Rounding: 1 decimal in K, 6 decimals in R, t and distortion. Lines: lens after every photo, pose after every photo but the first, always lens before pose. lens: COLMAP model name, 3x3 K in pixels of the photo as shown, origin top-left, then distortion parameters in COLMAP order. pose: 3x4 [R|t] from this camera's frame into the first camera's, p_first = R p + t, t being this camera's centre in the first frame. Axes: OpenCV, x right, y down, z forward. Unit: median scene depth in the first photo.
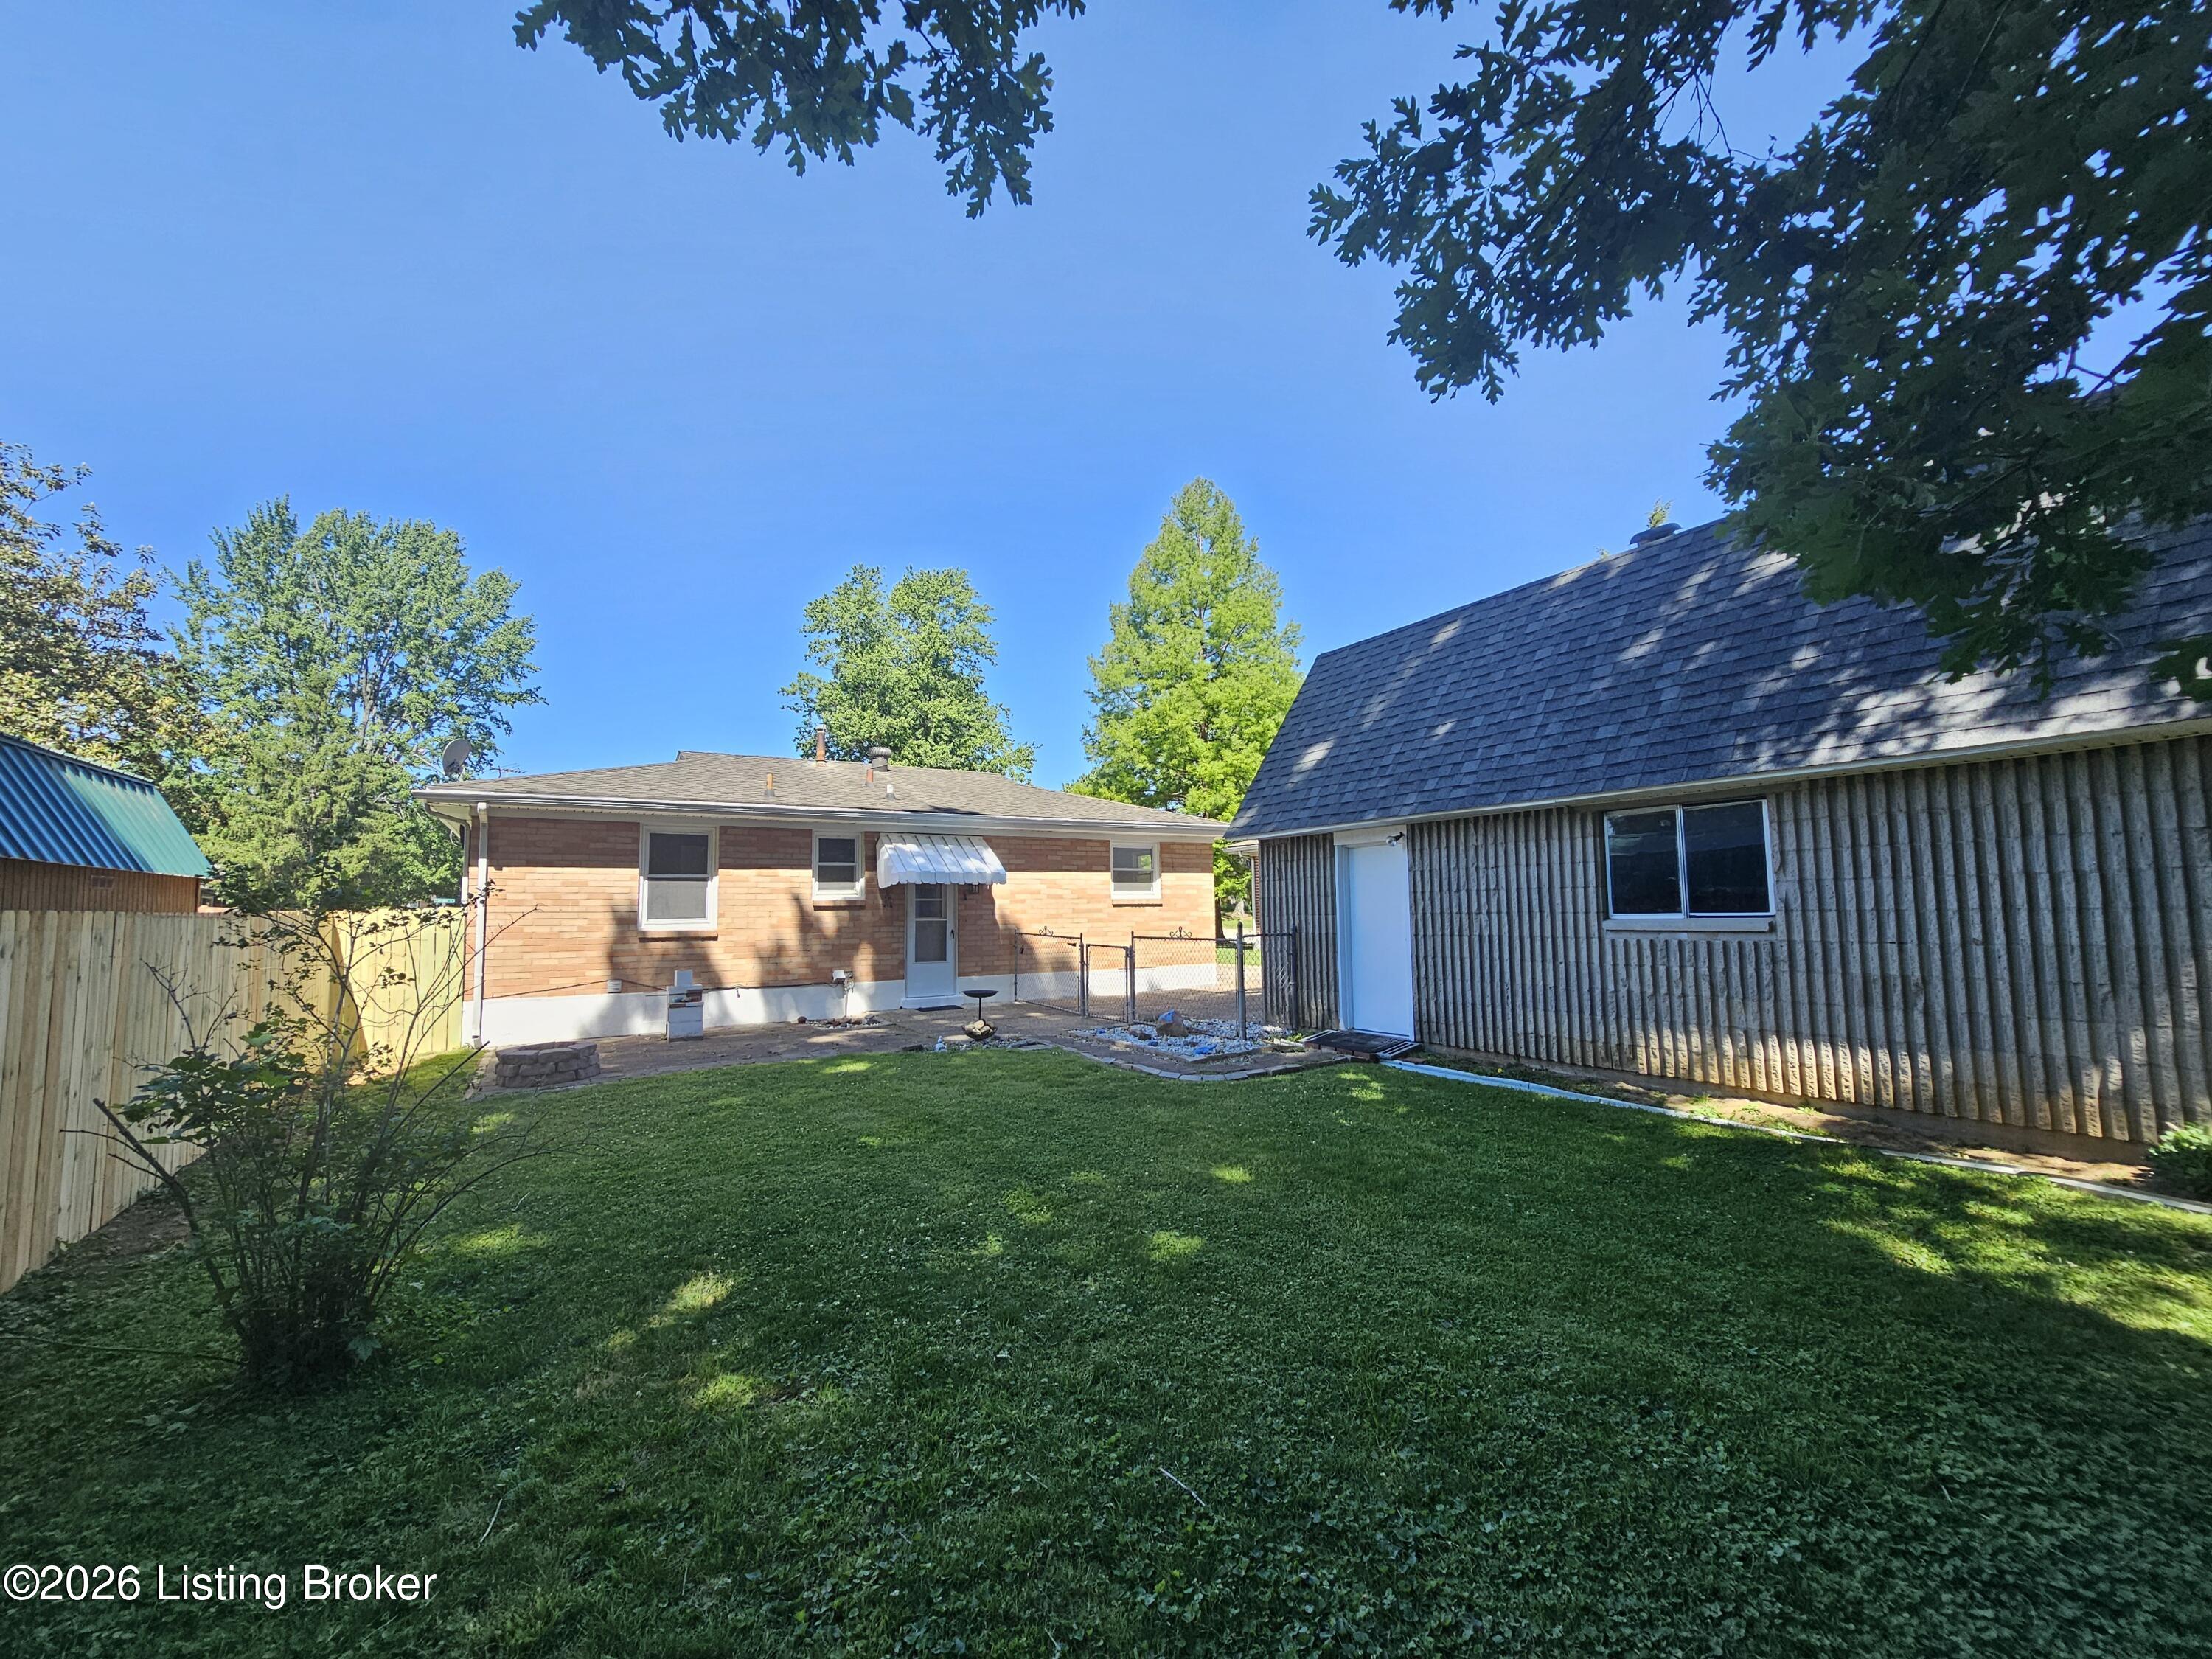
lens RADIAL K [[904.1, 0, 1094.1], [0, 904.1, 839.5], [0, 0, 1]] dist [0.002087, -0.001260]
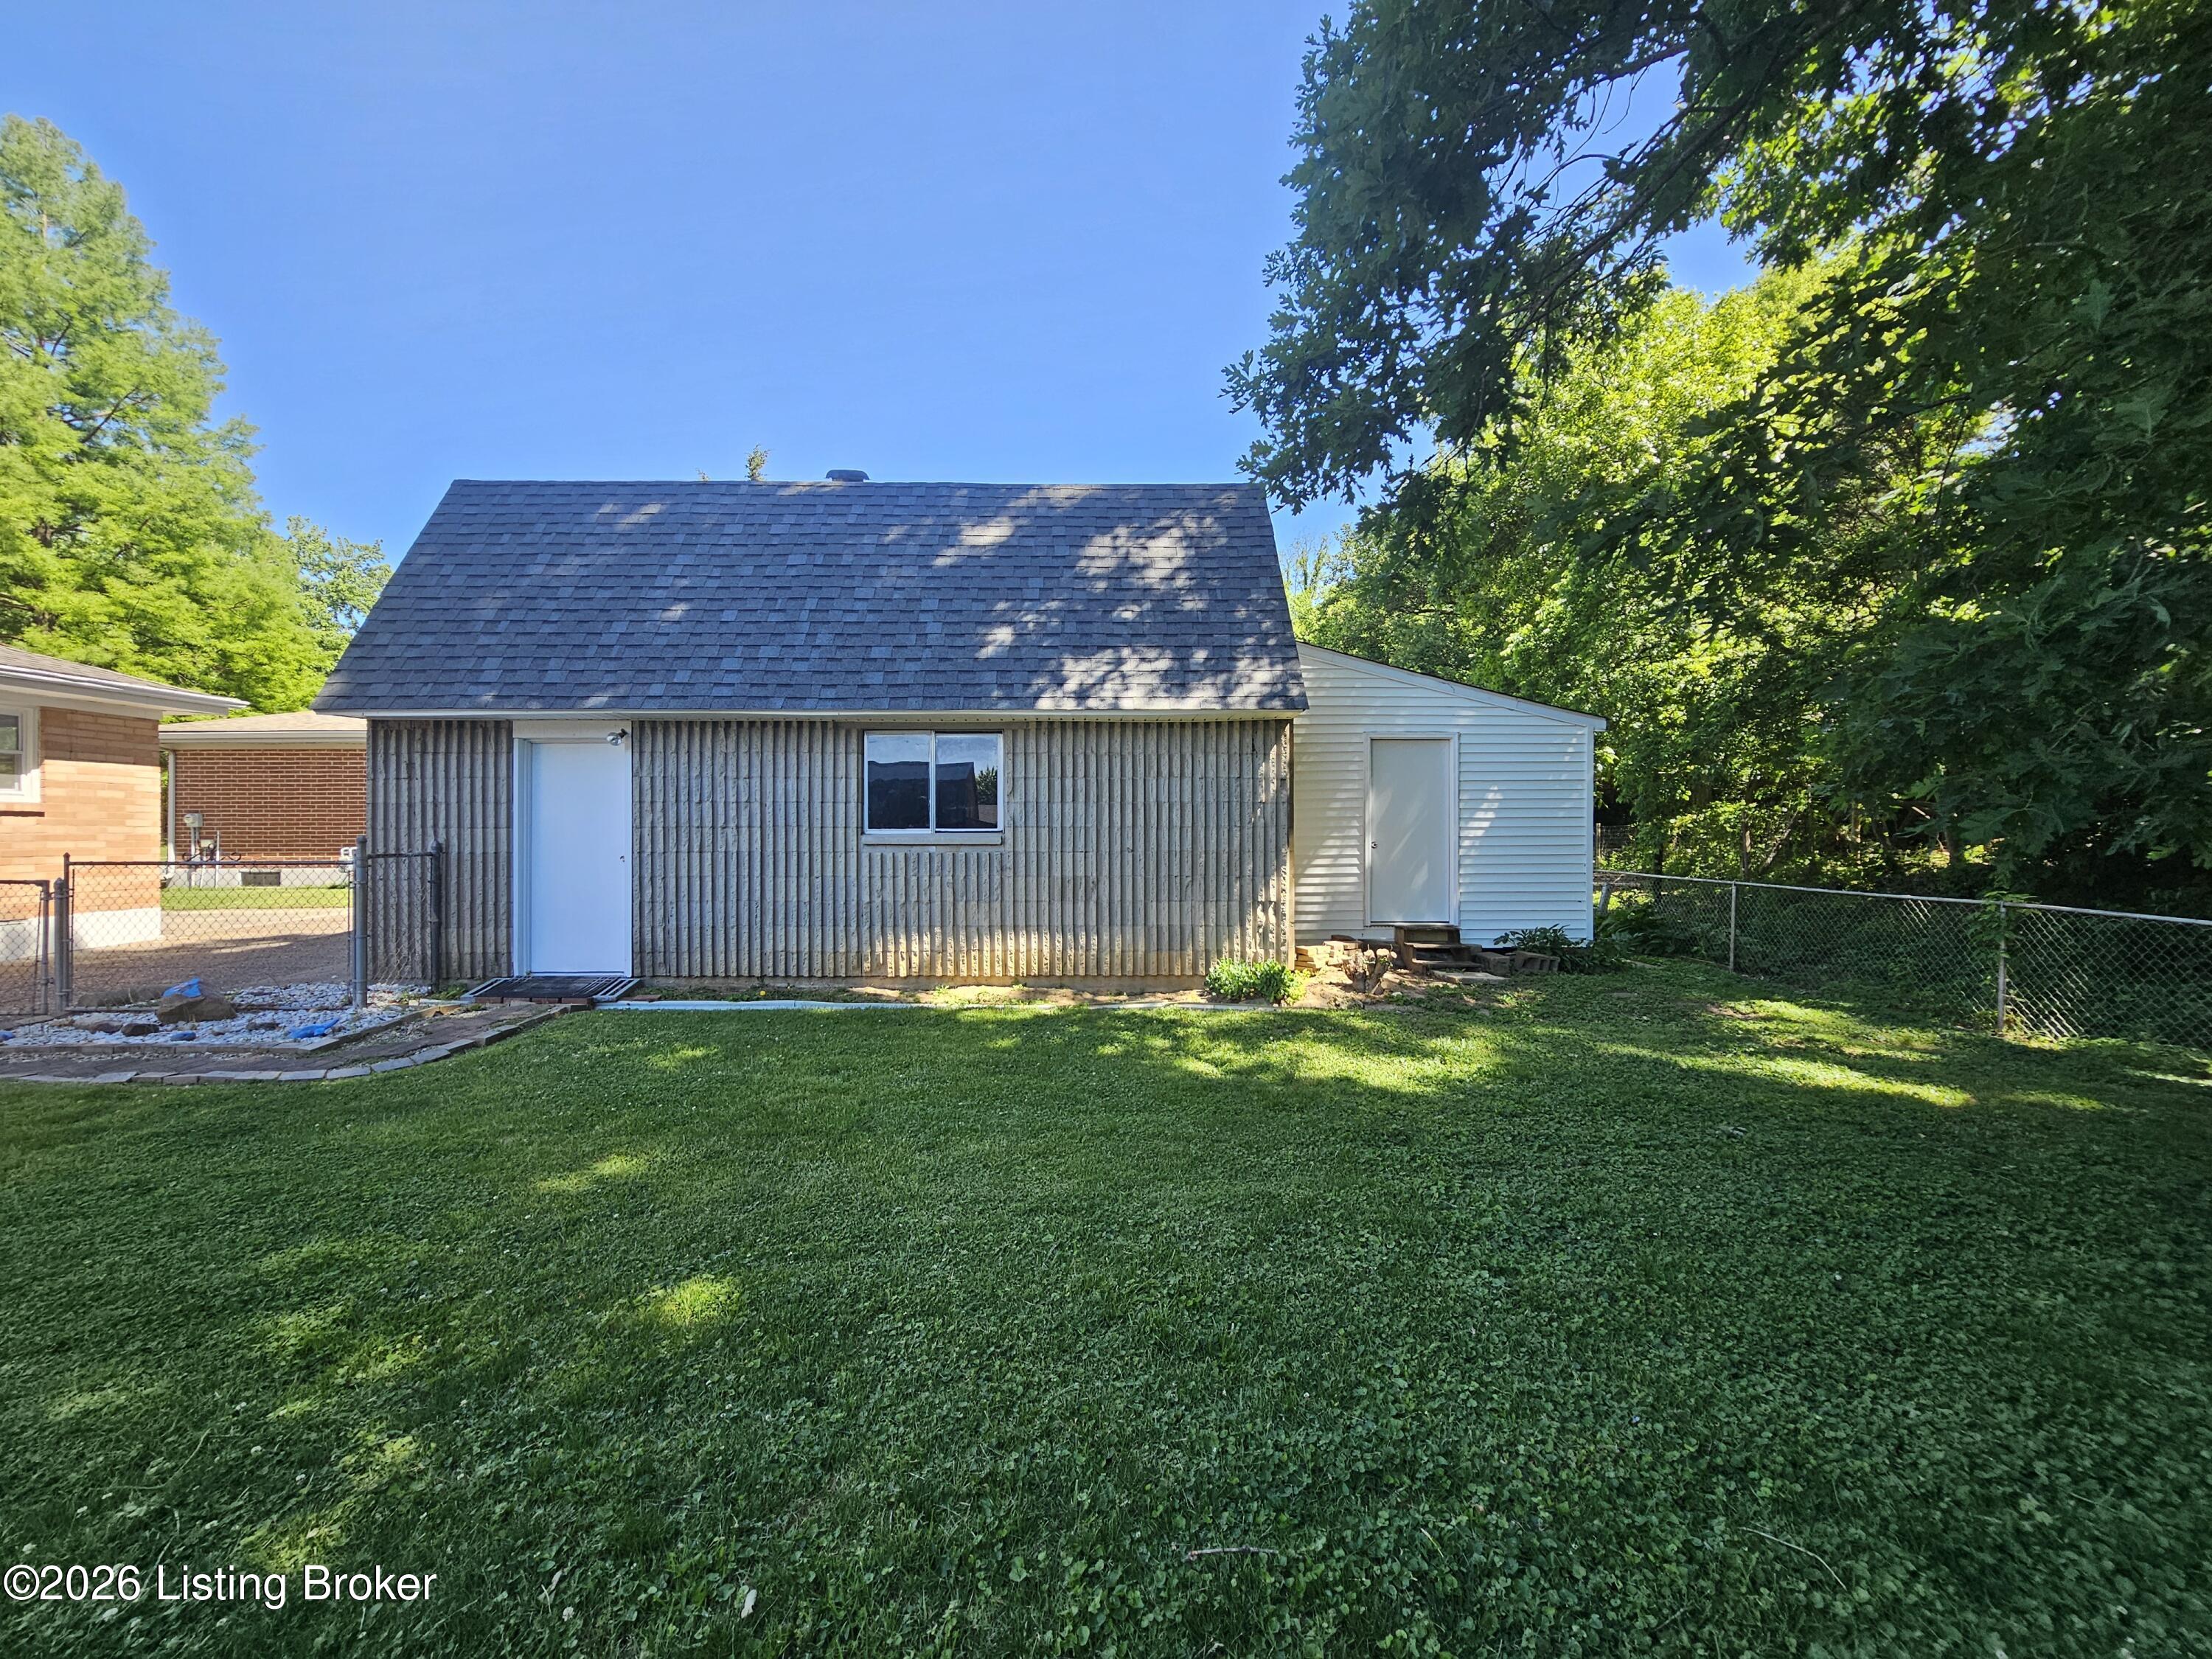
lens RADIAL K [[904.1, 0, 1101.7], [0, 904.1, 835.3], [0, 0, 1]] dist [0.002087, -0.001260]
pose [[0.505641, 0.012744, 0.862650, -0.174216], [-0.075357, 0.996722, 0.029446, 0.035324], [-0.859446, -0.079896, 0.504944, 0.222540]]
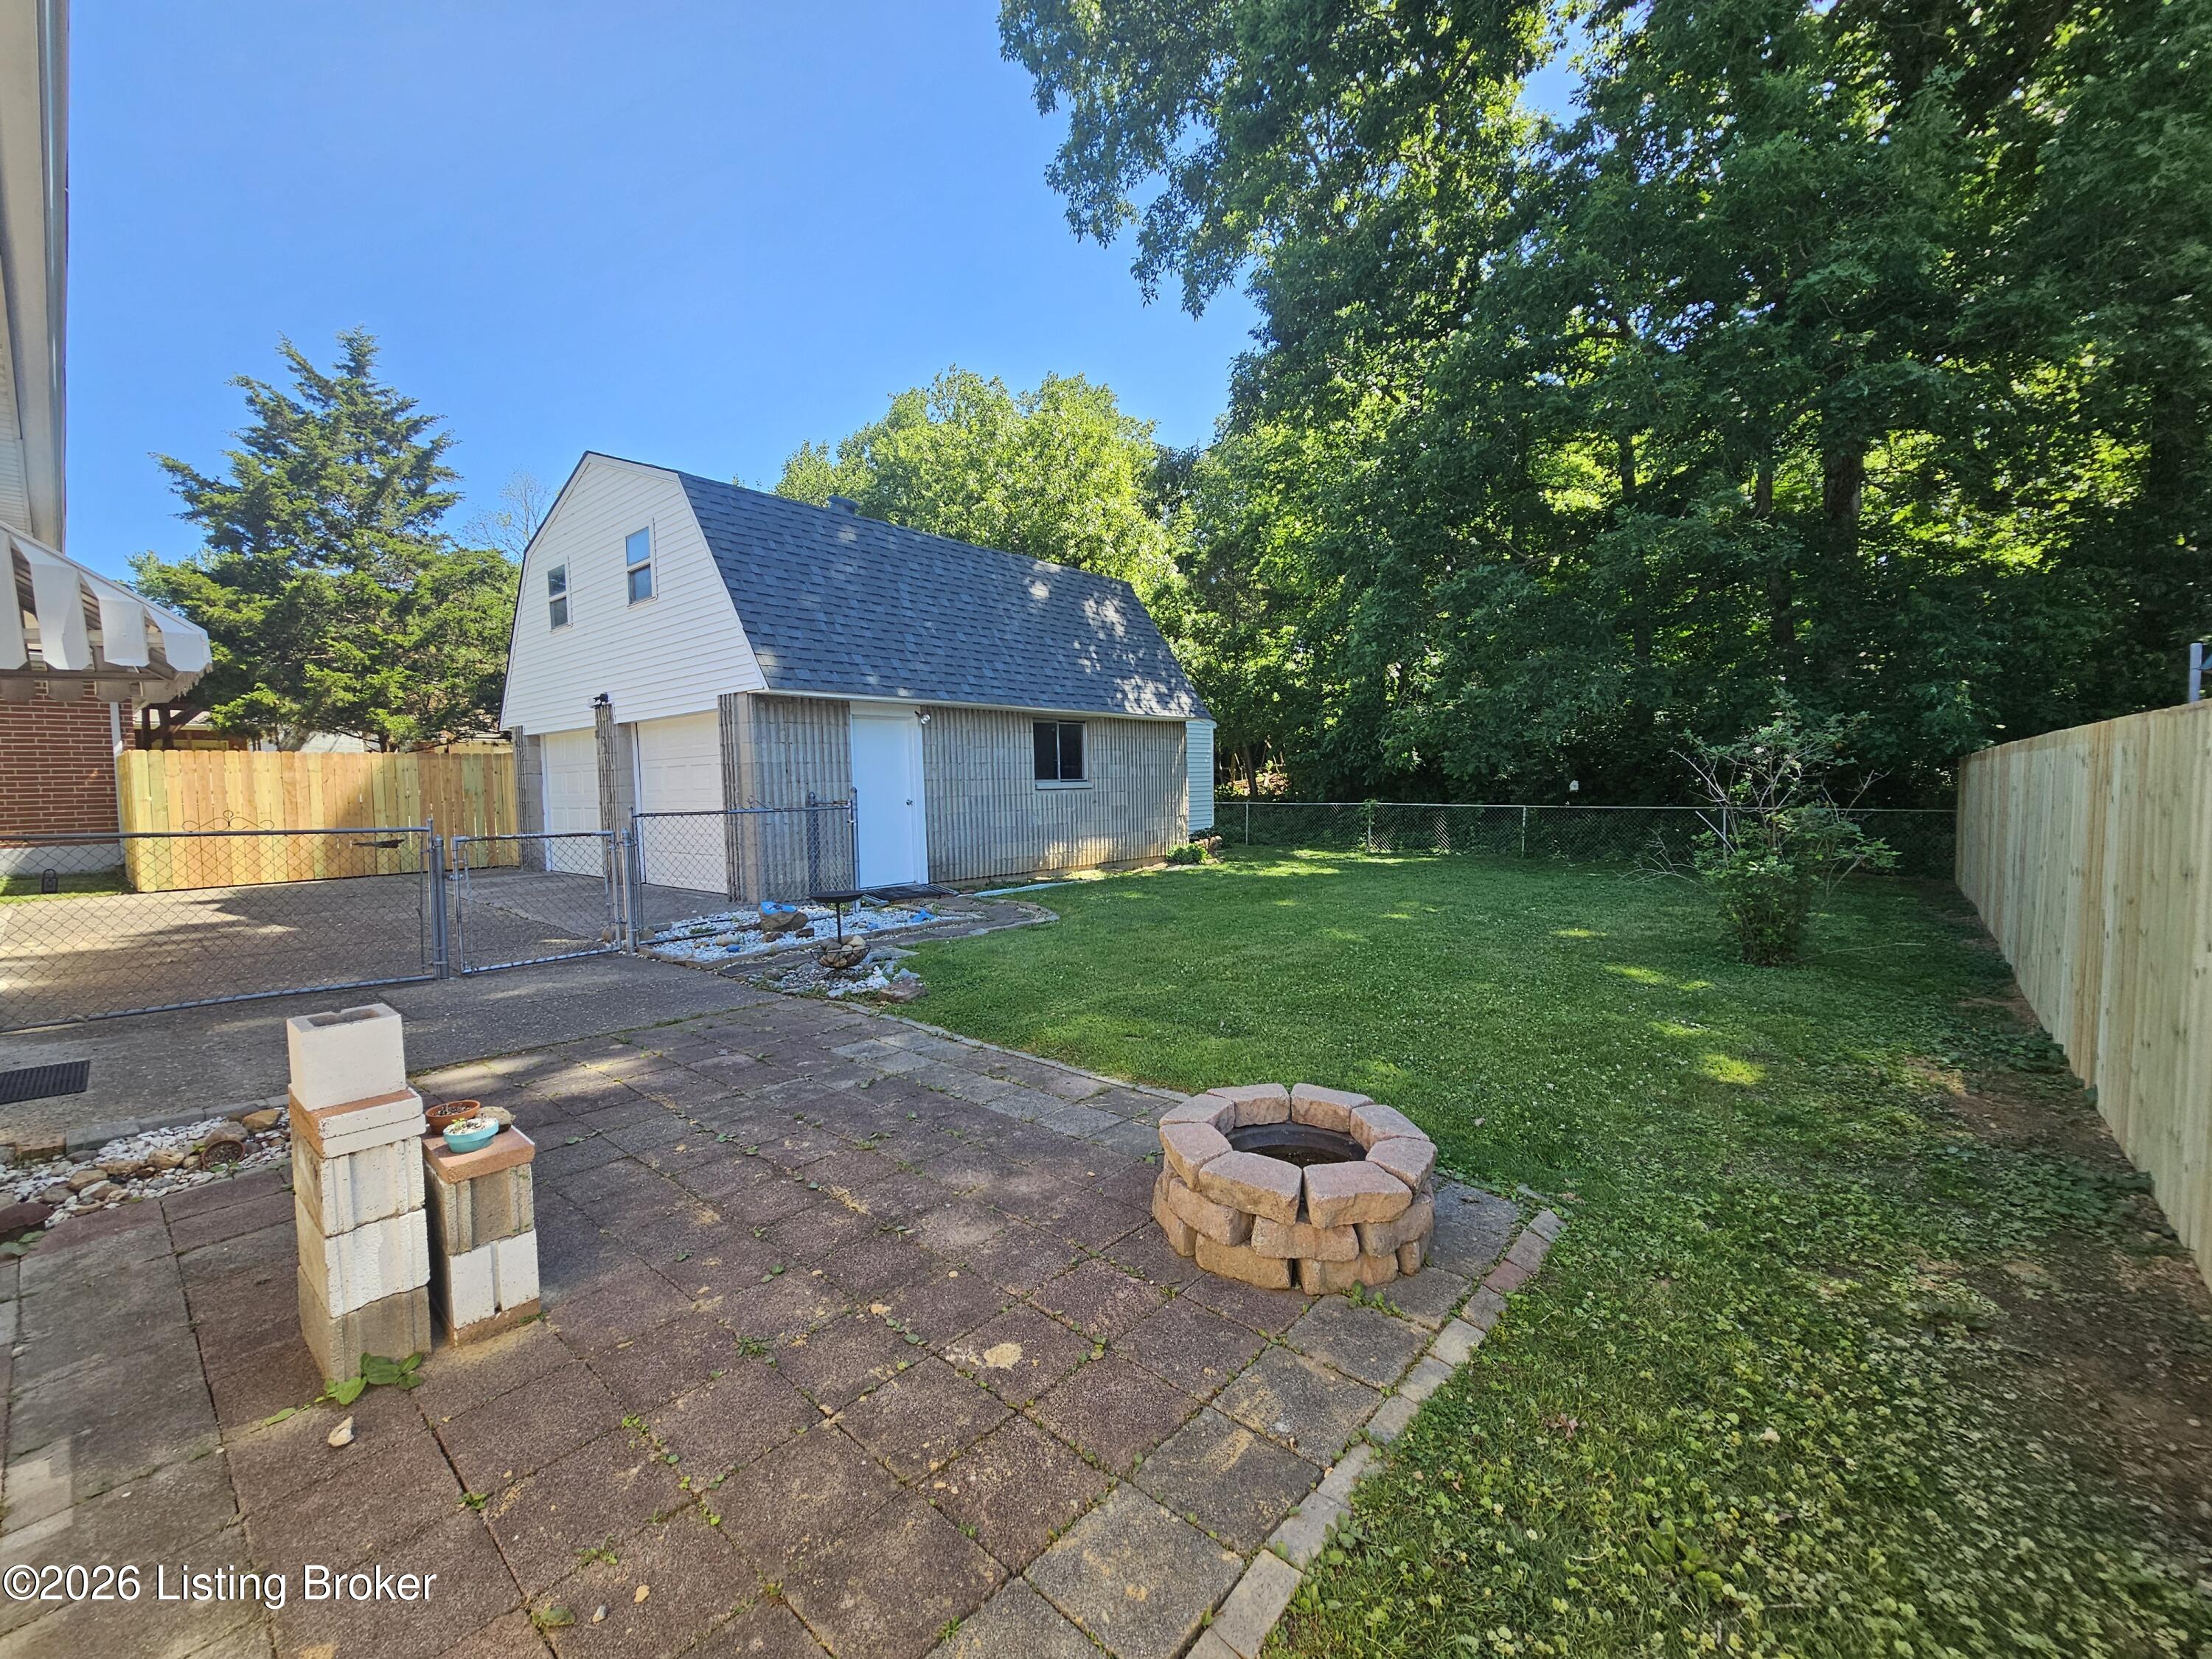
lens RADIAL K [[904.1, 0, 1099.7], [0, 904.1, 829.6], [0, 0, 1]] dist [0.002087, -0.001260]
pose [[-0.319710, -0.033240, 0.946932, -0.967303], [-0.053573, 0.998420, 0.016959, 0.128197], [-0.946000, -0.045308, -0.320986, 1.303193]]
